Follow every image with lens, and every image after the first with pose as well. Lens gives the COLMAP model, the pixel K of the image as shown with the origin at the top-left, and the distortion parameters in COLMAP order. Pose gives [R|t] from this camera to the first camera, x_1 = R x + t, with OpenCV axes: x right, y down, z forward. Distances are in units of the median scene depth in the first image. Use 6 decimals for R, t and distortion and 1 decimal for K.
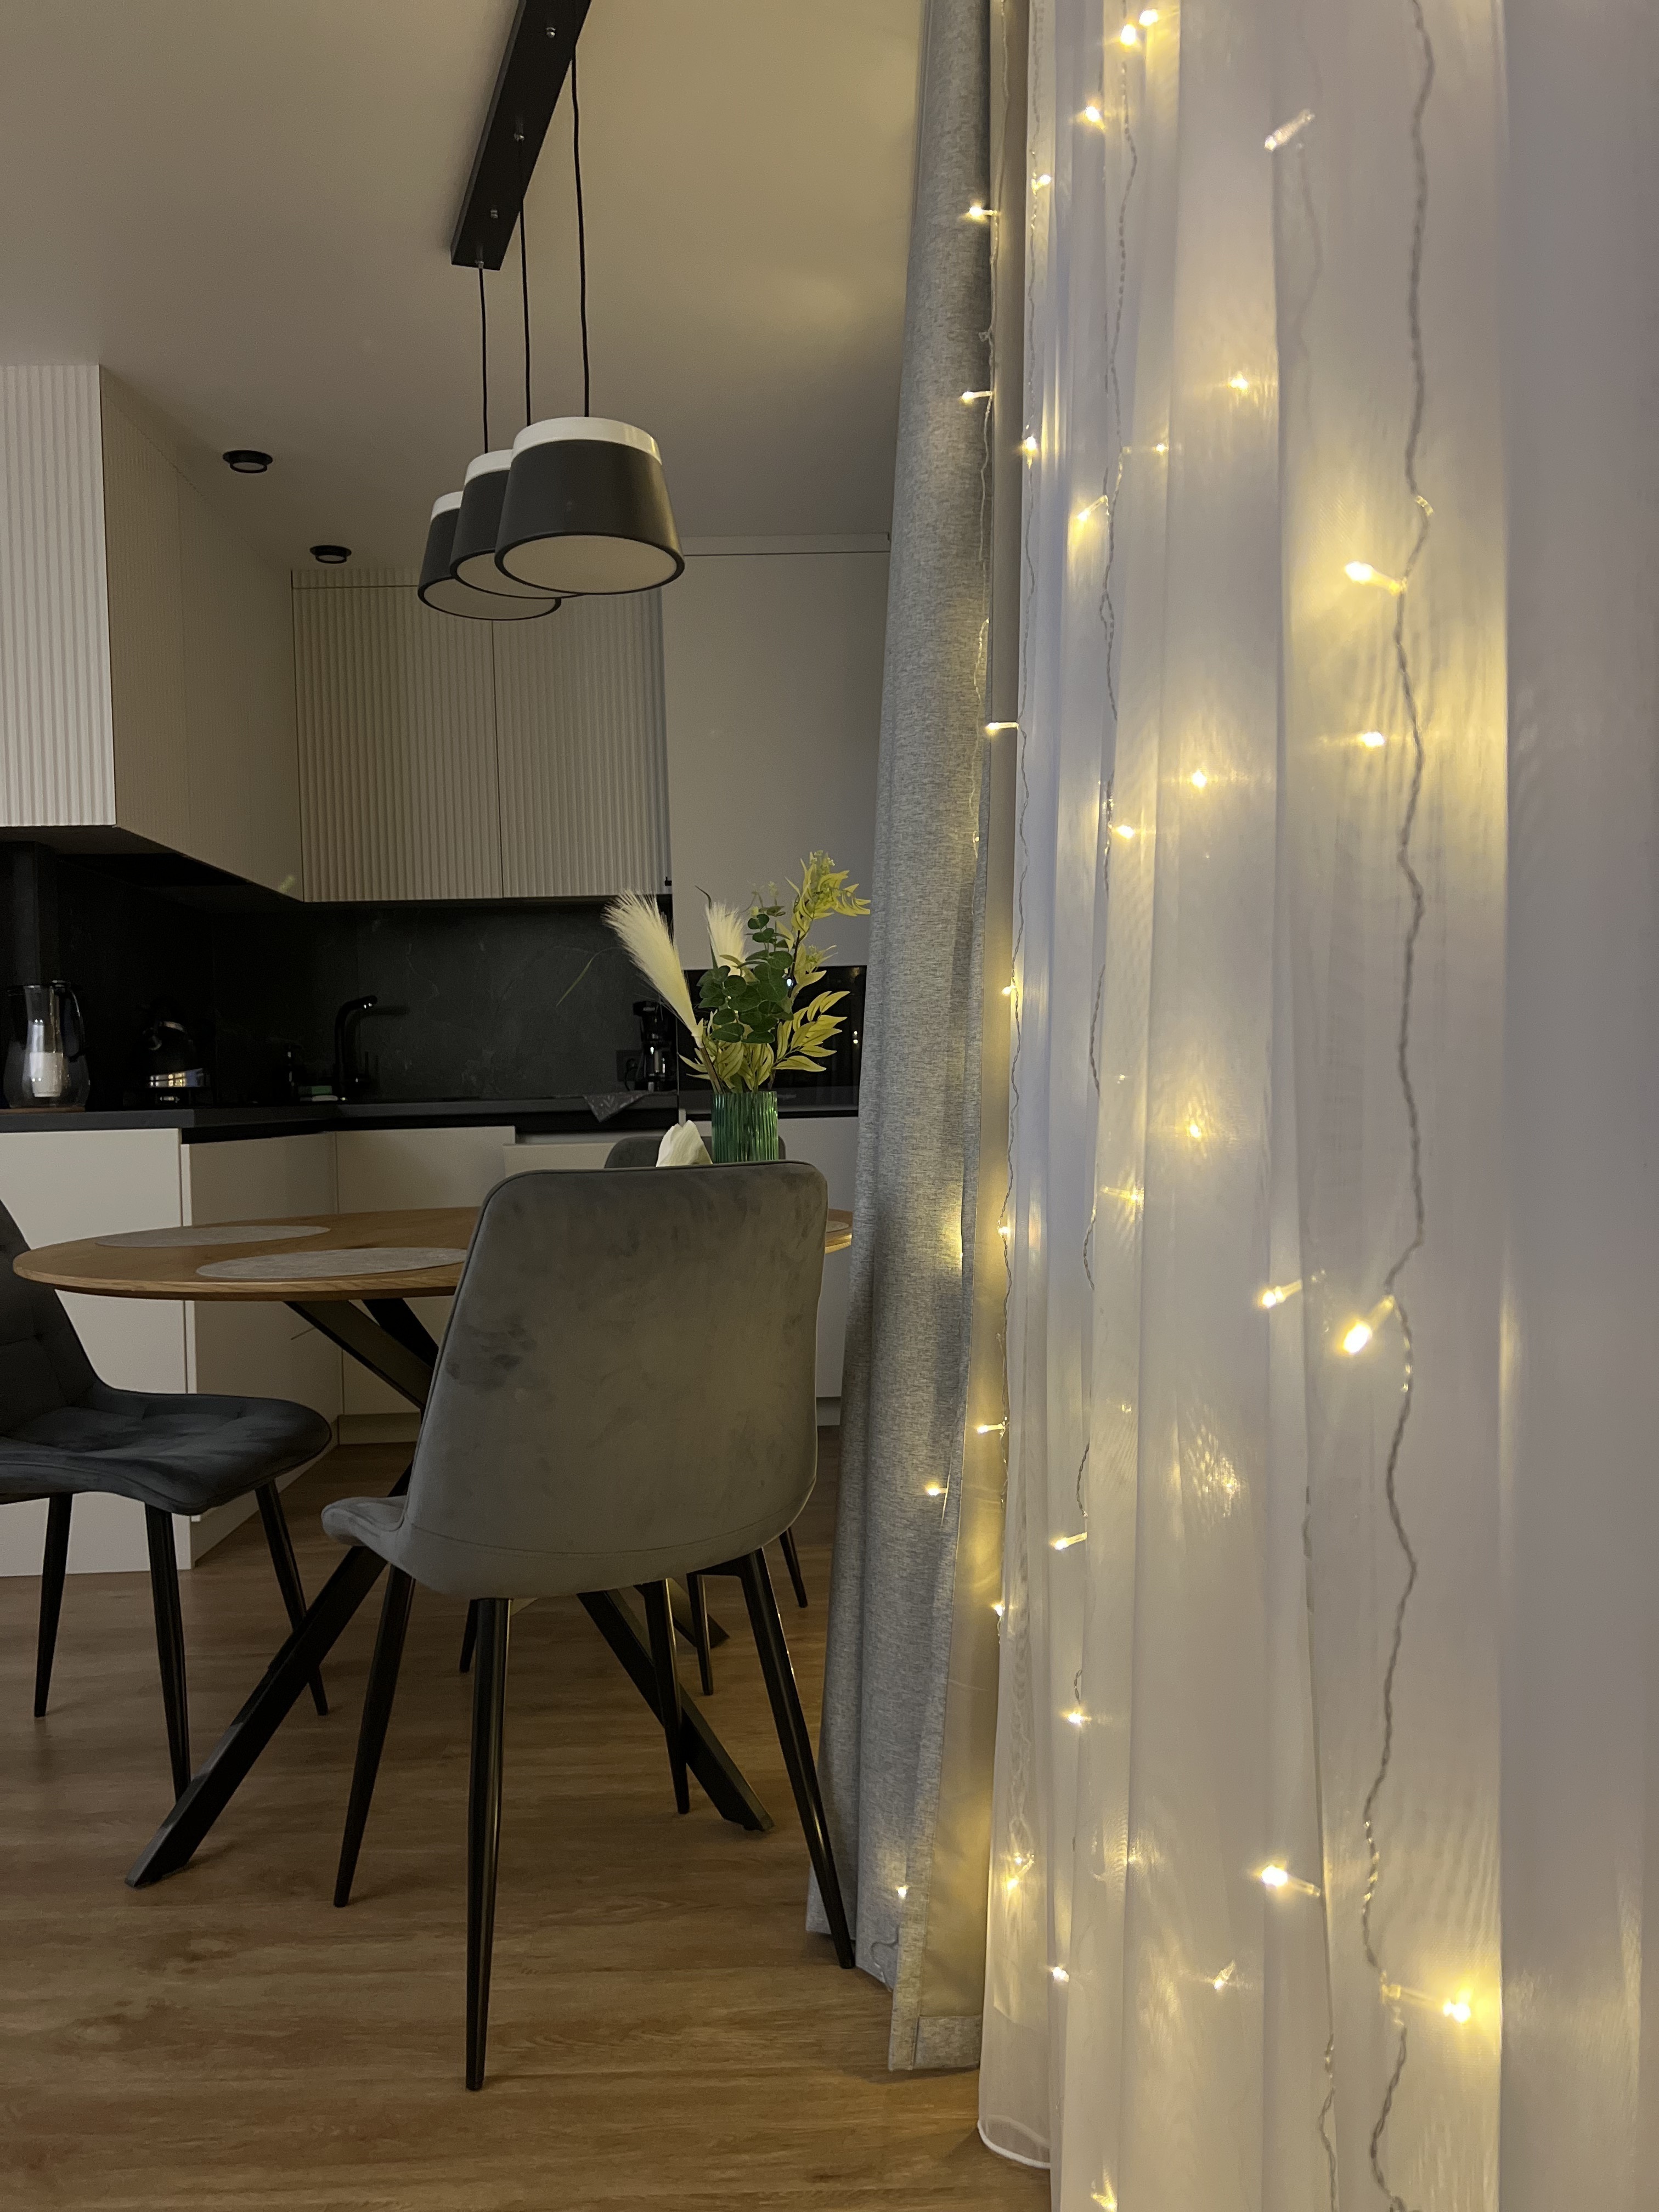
lens RADIAL K [[1654.9, 0, 811.0], [0, 1654.9, 1107.5], [0, 0, 1]] dist [0.153208, -0.165190]
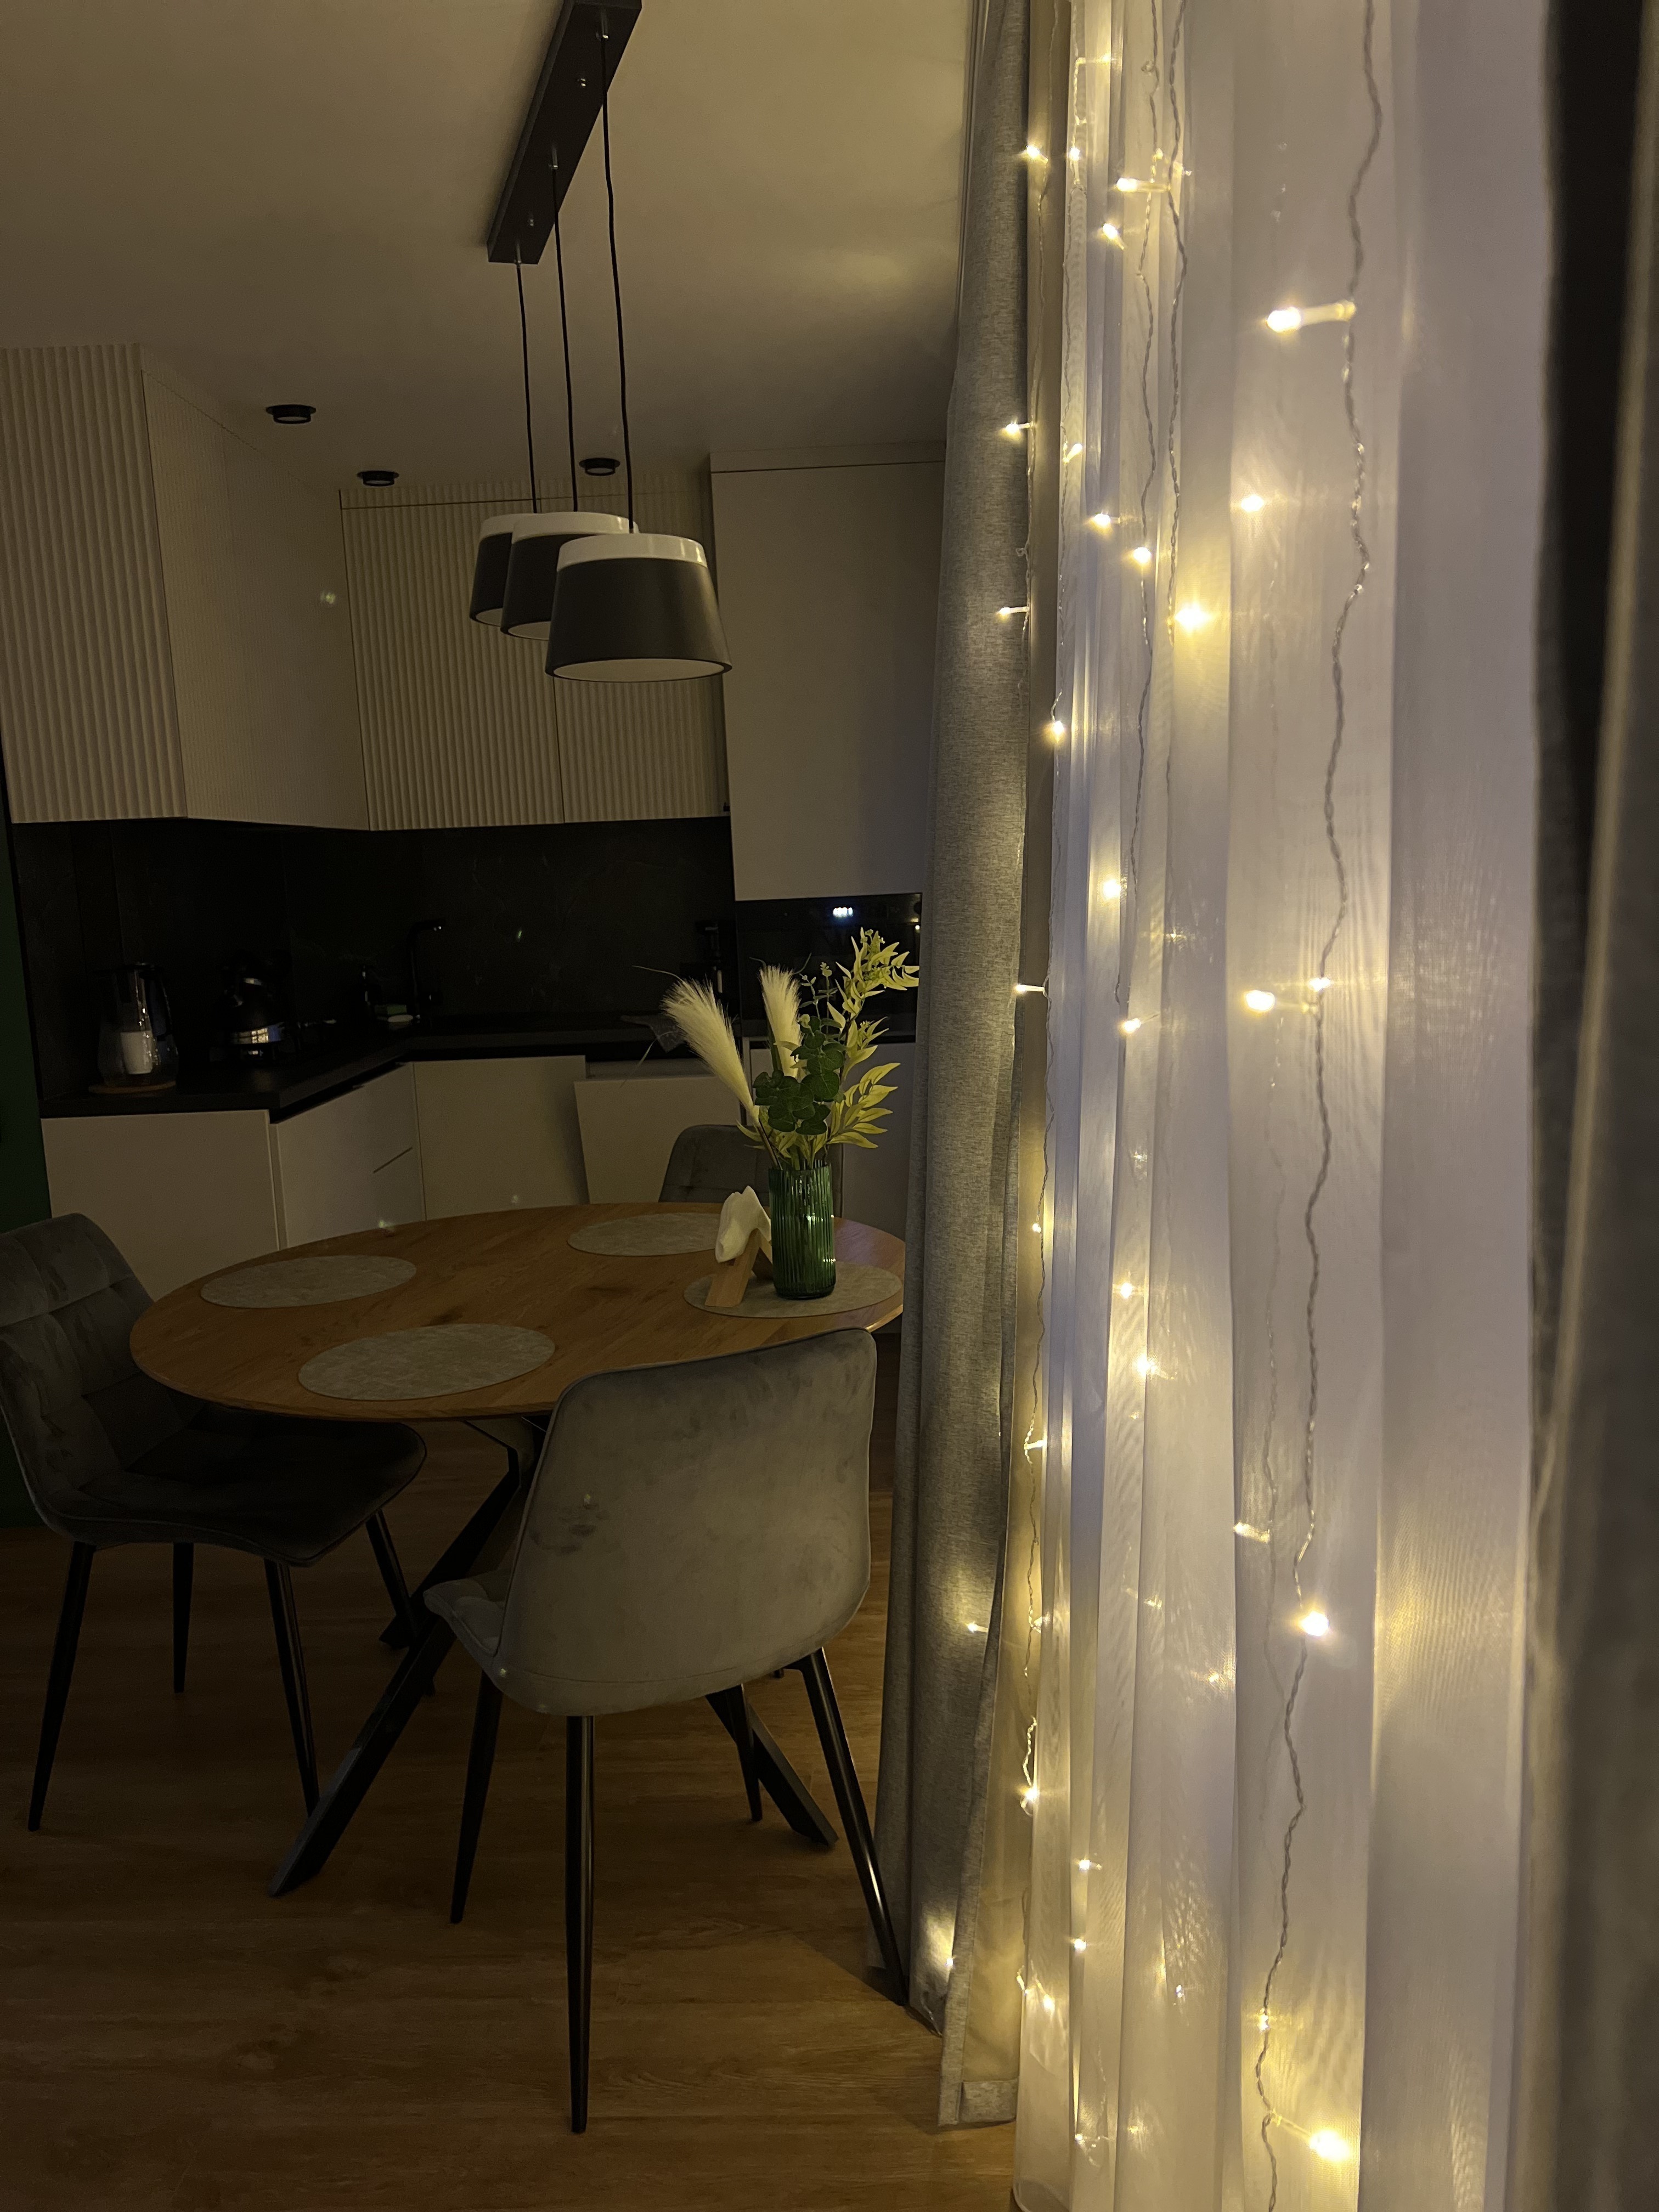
lens RADIAL K [[1642.3, 0, 829.5], [0, 1642.3, 1106.0], [0, 0, 1]] dist [0.166580, -0.217592]
pose [[0.999438, -0.010504, -0.031848, 0.013920], [0.014958, 0.989609, 0.143004, -0.226950], [0.030015, -0.143400, 0.989210, -0.027151]]
